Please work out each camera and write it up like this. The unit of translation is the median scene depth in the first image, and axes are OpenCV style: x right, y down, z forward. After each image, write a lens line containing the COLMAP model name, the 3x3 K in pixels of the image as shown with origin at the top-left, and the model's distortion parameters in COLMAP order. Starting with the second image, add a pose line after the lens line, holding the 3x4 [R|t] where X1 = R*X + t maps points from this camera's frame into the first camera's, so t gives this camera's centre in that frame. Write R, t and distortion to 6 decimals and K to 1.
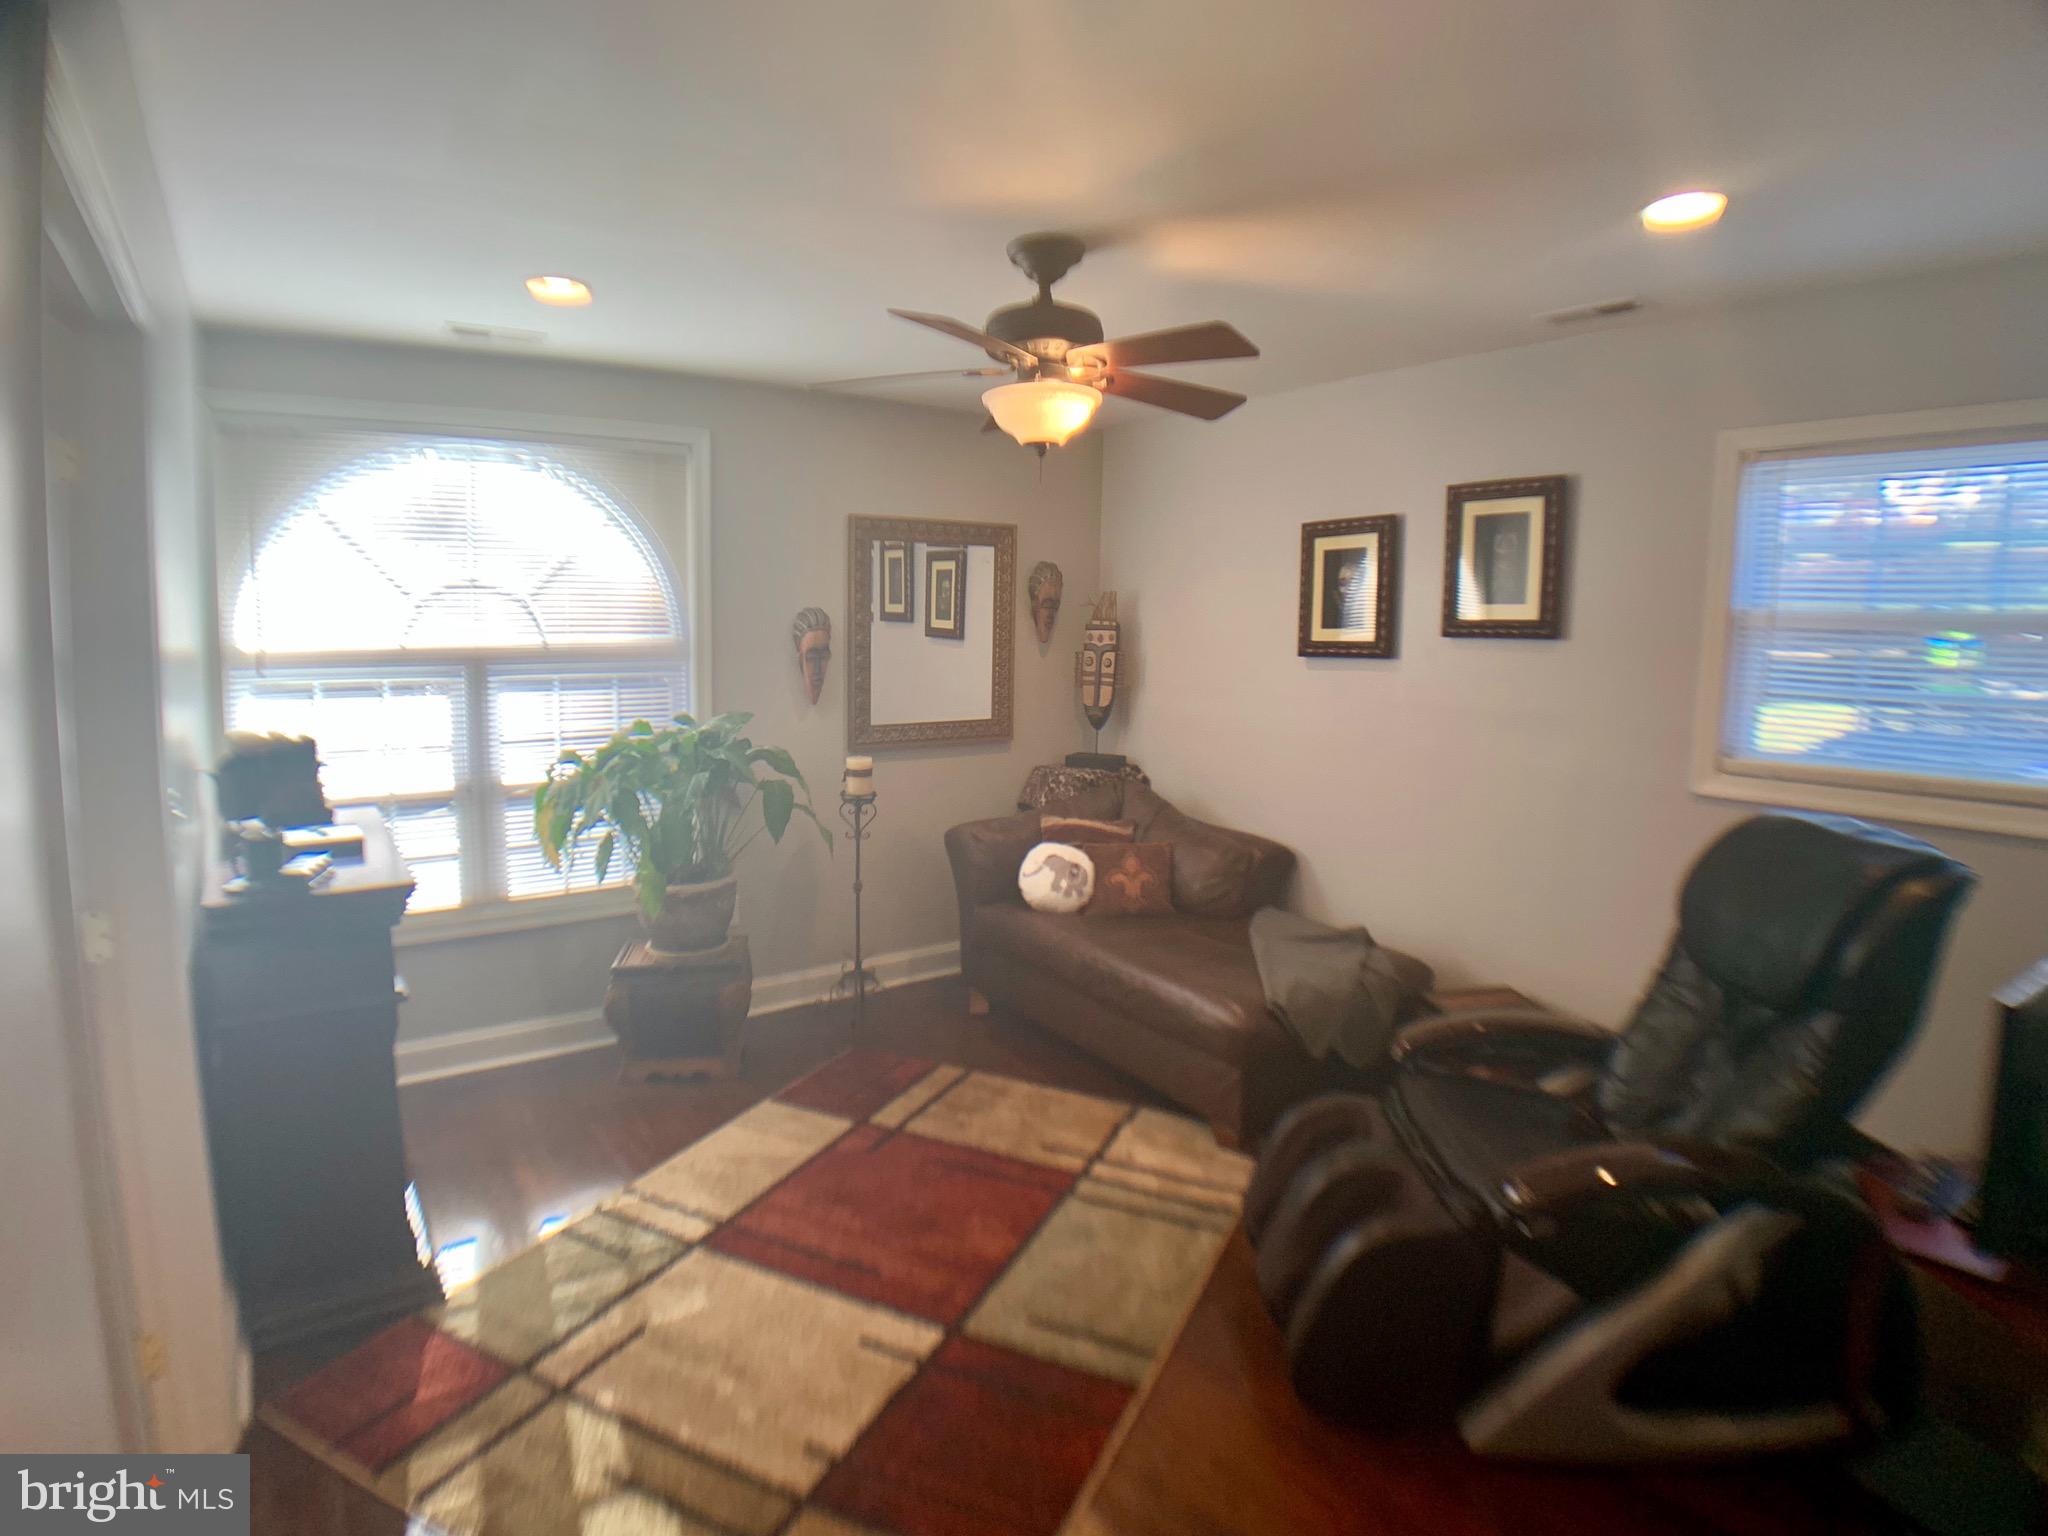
lens RADIAL K [[1187.2, 0, 1024.0], [0, 1187.2, 787.4], [0, 0, 1]] dist [-0.054605, -0.000291]
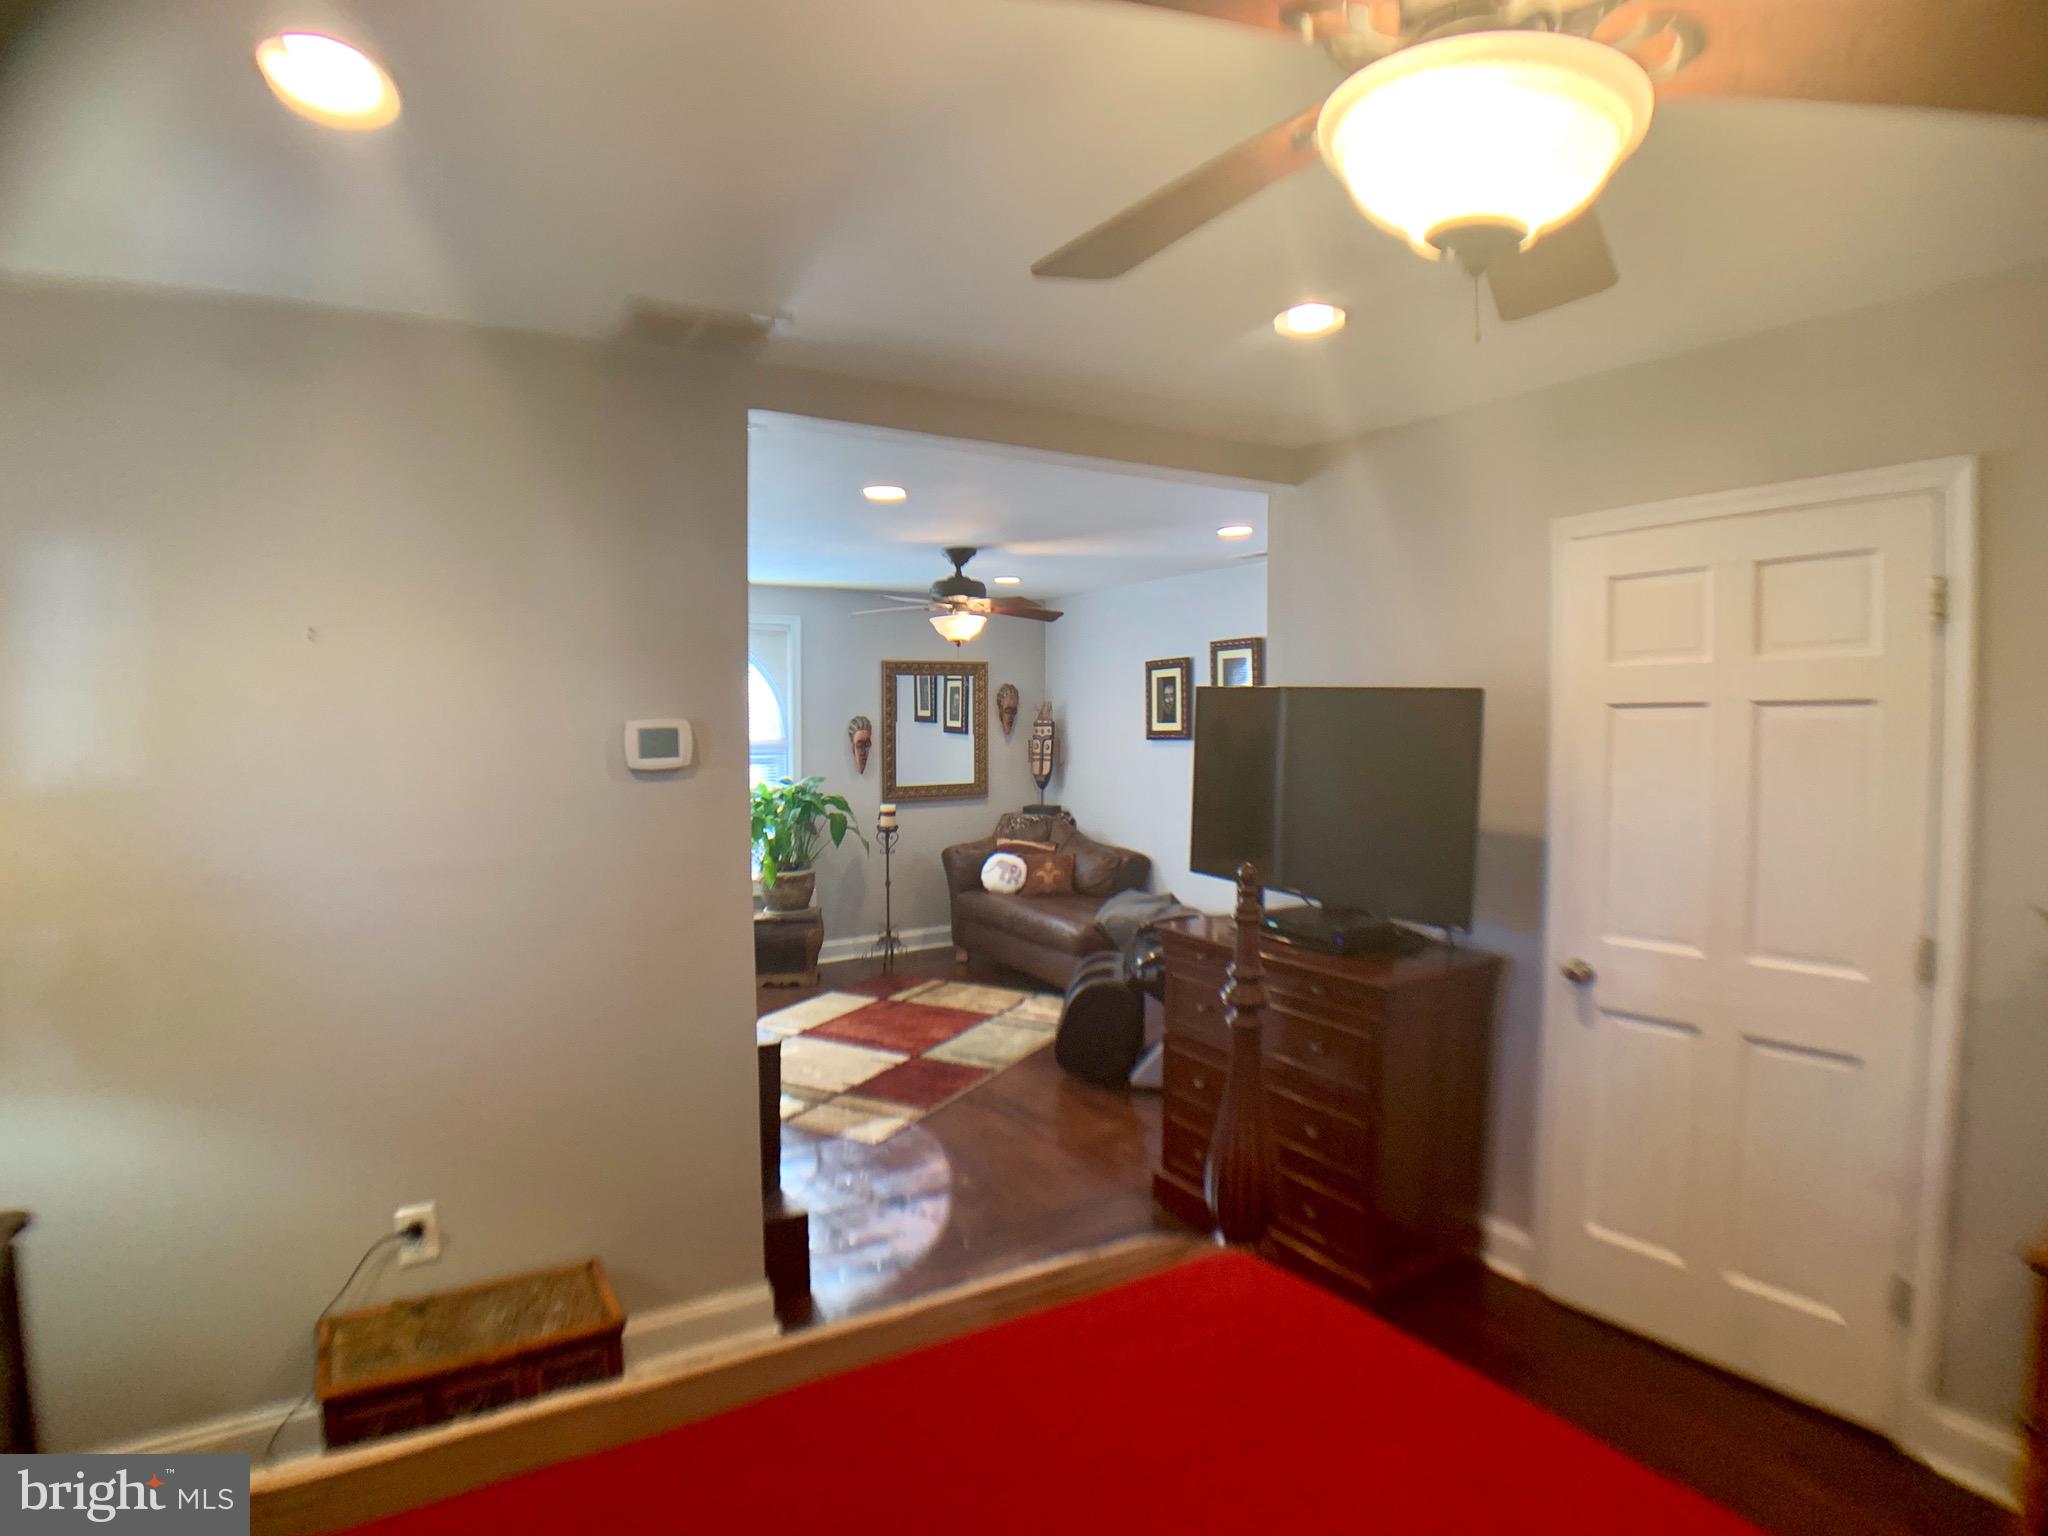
lens RADIAL K [[1187.2, 0, 1024.0], [0, 1187.2, 787.4], [0, 0, 1]] dist [-0.054605, -0.000291]
pose [[0.997962, -0.014503, -0.062143, 0.157979], [0.009513, 0.996760, -0.079865, 0.086581], [0.063100, 0.079112, 0.994867, -0.660039]]
